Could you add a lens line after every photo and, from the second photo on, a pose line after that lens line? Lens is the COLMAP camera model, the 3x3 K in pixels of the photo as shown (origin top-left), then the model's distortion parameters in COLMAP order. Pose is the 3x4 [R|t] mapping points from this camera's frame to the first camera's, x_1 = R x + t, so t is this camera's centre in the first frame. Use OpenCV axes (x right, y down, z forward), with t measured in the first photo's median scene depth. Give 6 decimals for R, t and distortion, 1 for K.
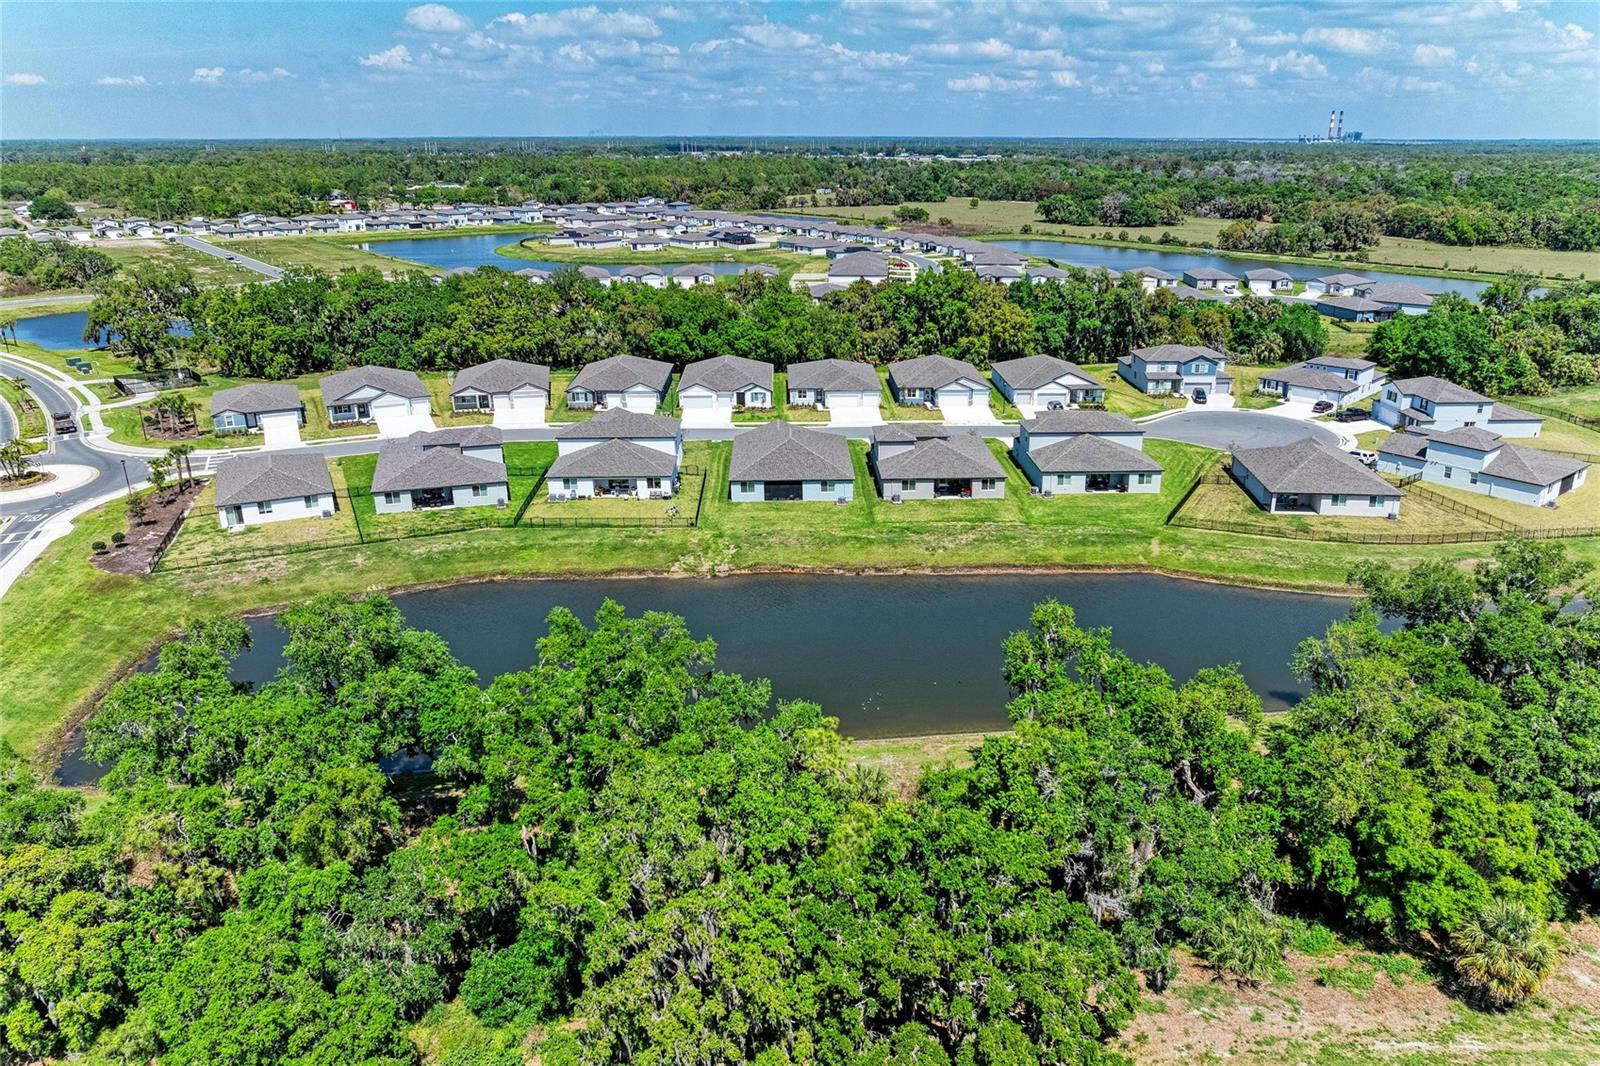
lens RADIAL K [[1121.4, 0, 803.3], [0, 1121.4, 535.0], [0, 0, 1]] dist [-0.013311, -0.008777]
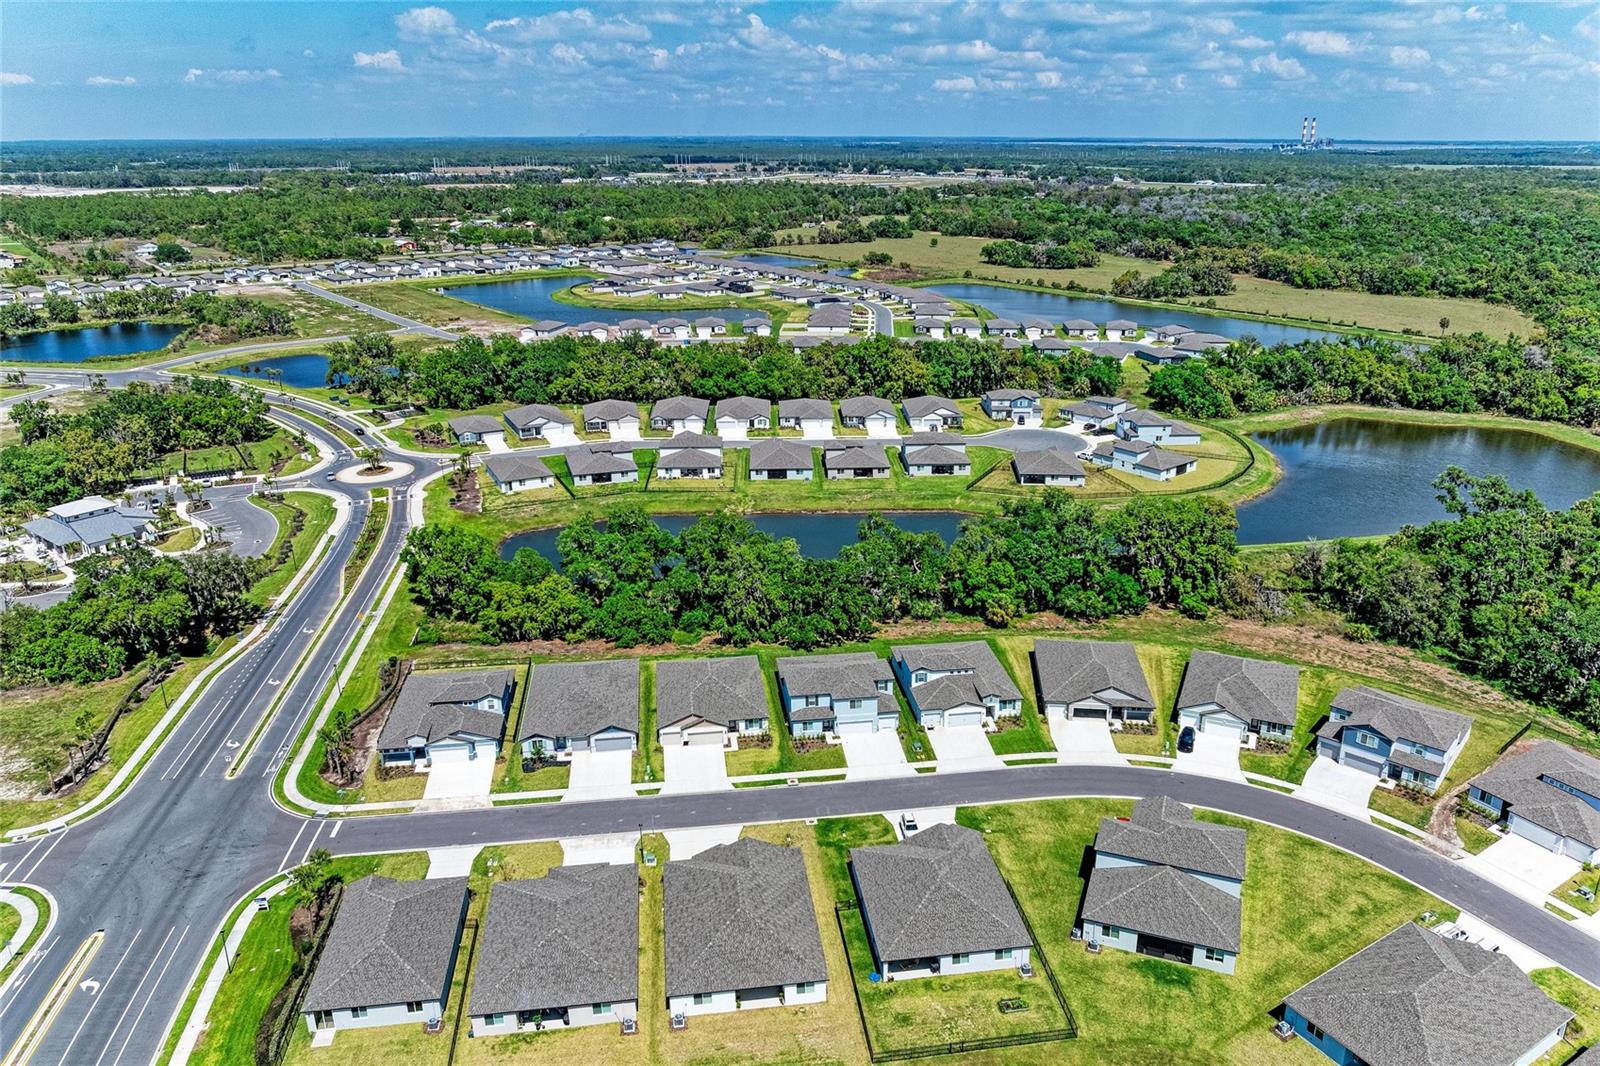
lens RADIAL K [[1121.4, 0, 797.8], [0, 1121.4, 532.5], [0, 0, 1]] dist [-0.013311, -0.008777]
pose [[0.999988, -0.002964, 0.003881, 0.006722], [0.002965, 0.999996, -0.000258, 0.041179], [-0.003880, 0.000269, 0.999992, -0.627955]]
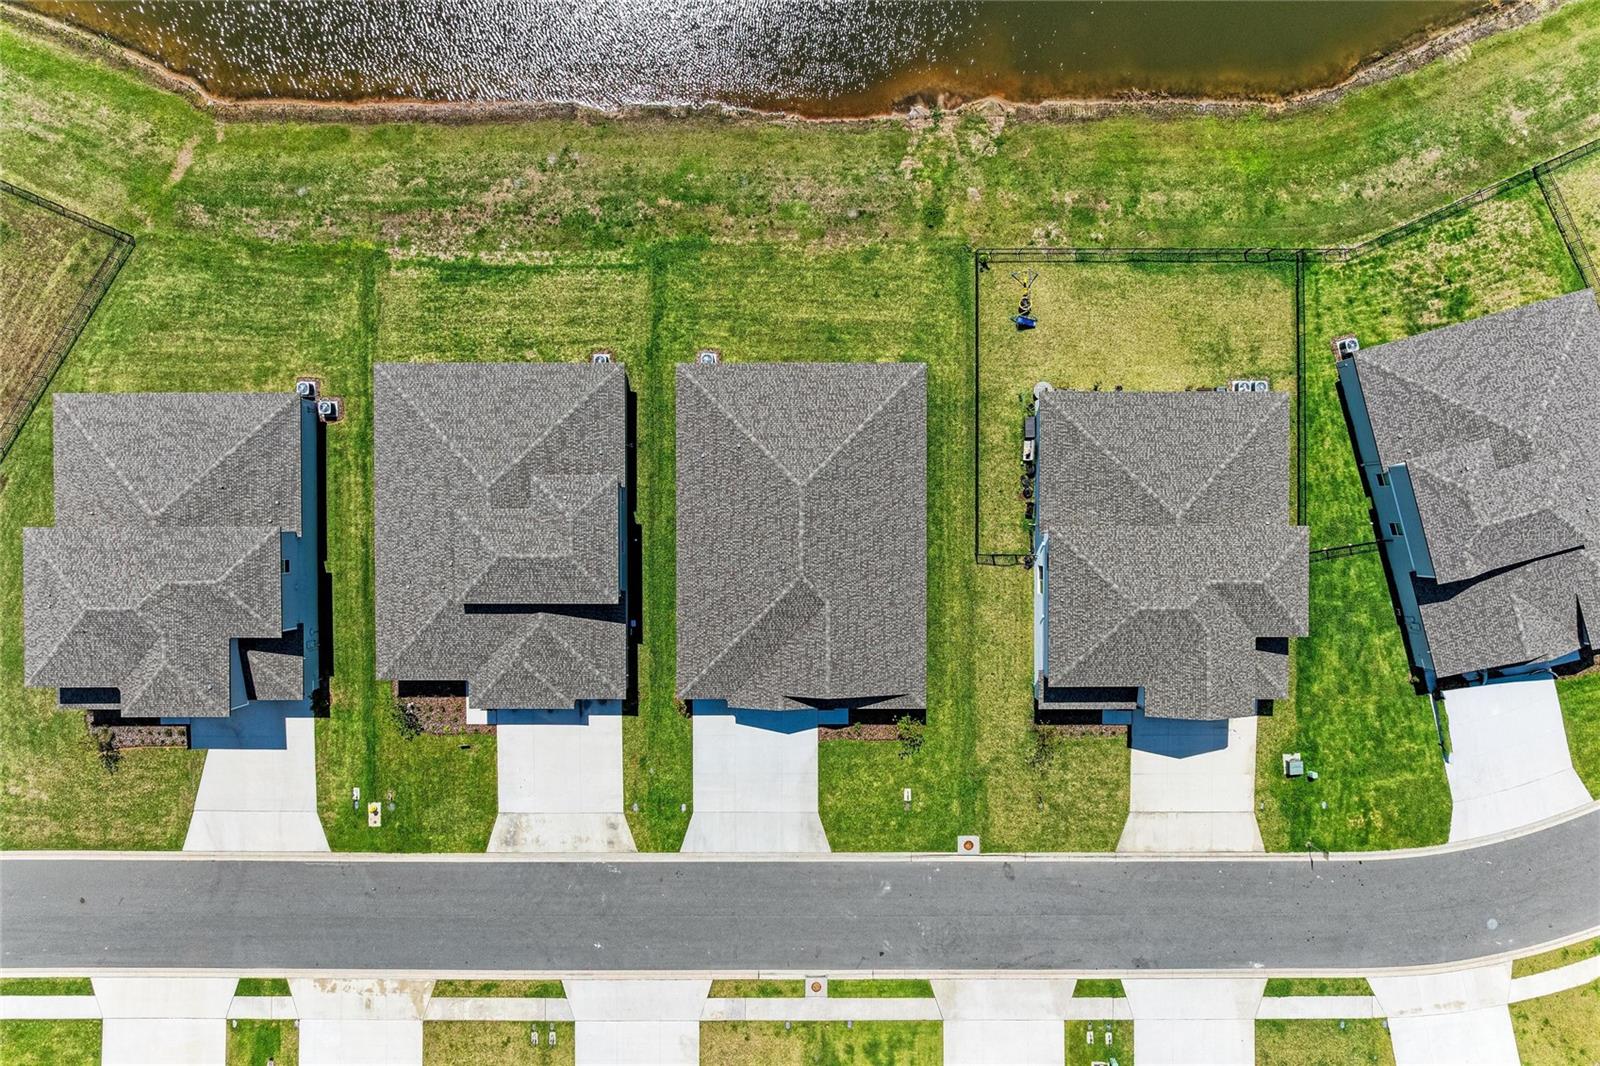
lens RADIAL K [[1121.4, 0, 805.7], [0, 1121.4, 533.0], [0, 0, 1]] dist [-0.013311, -0.008777]
pose [[-0.999700, -0.023985, -0.004916, -0.007307], [0.004011, -0.358521, 0.933513, -0.354864], [-0.024153, 0.933214, 0.358510, 0.571390]]
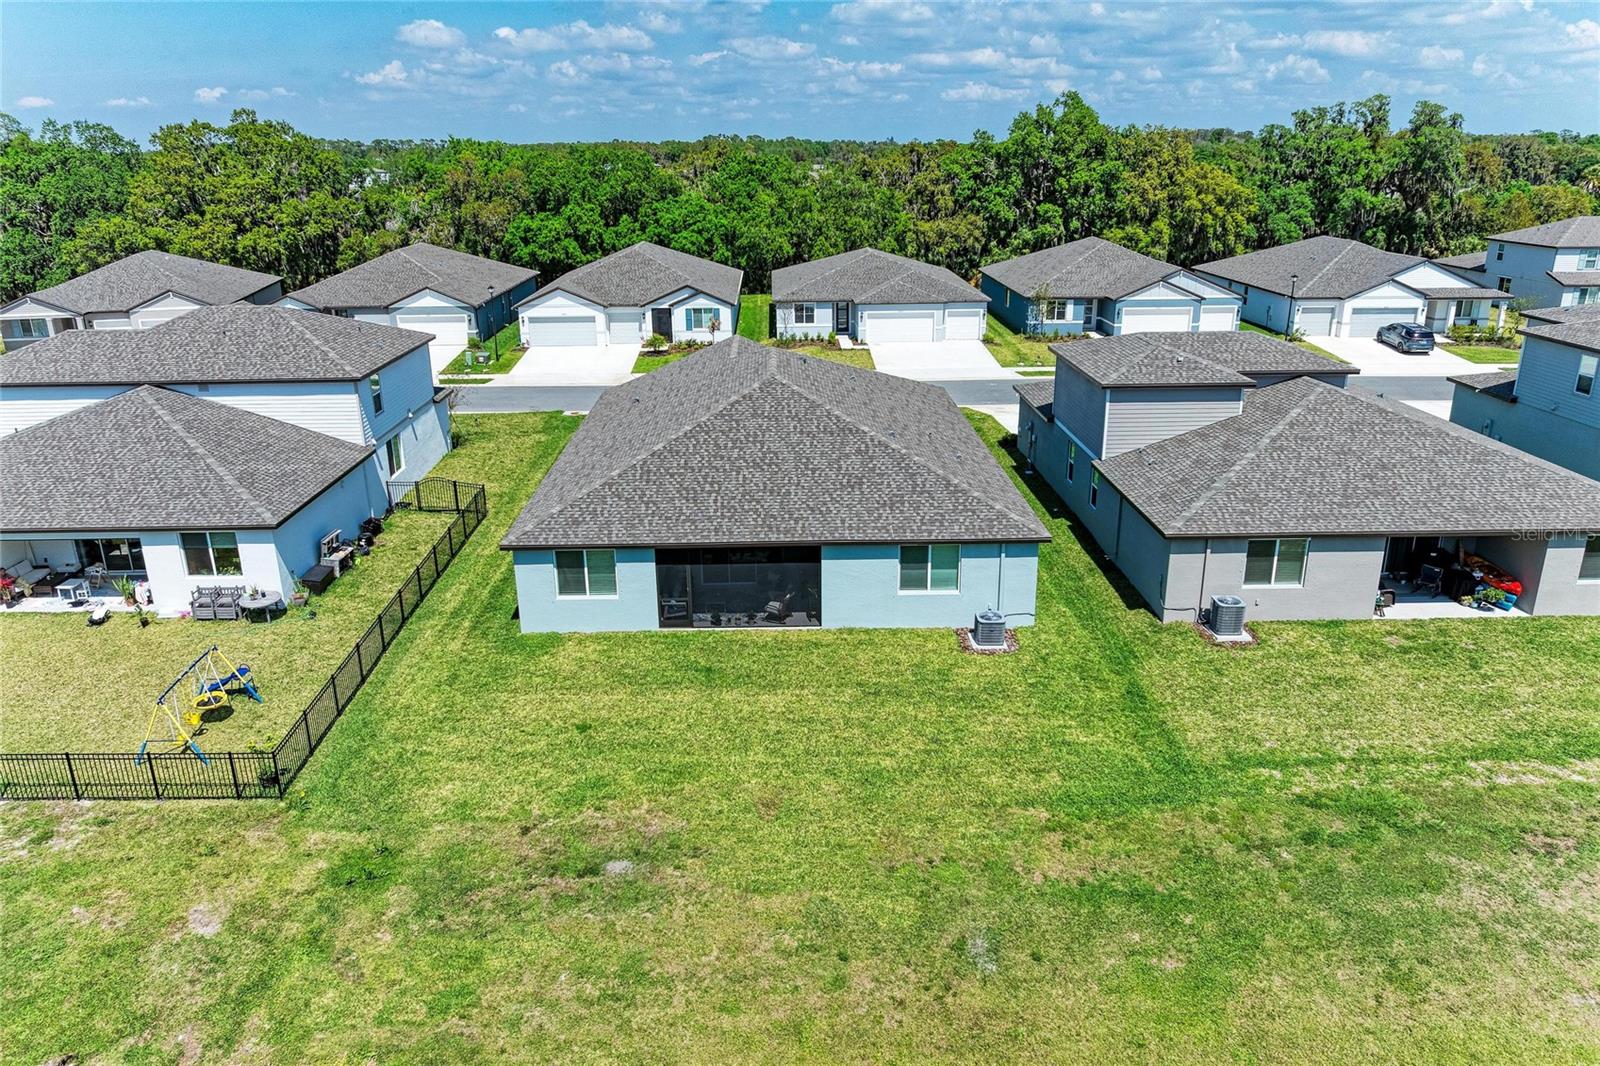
lens RADIAL K [[1121.4, 0, 771.6], [0, 1121.4, 537.3], [0, 0, 1]] dist [-0.013311, -0.008777]
pose [[0.999757, -0.002394, -0.021923, -0.003784], [0.002189, 0.999954, -0.009354, -0.030692], [0.021944, 0.009303, 0.999716, 0.494704]]
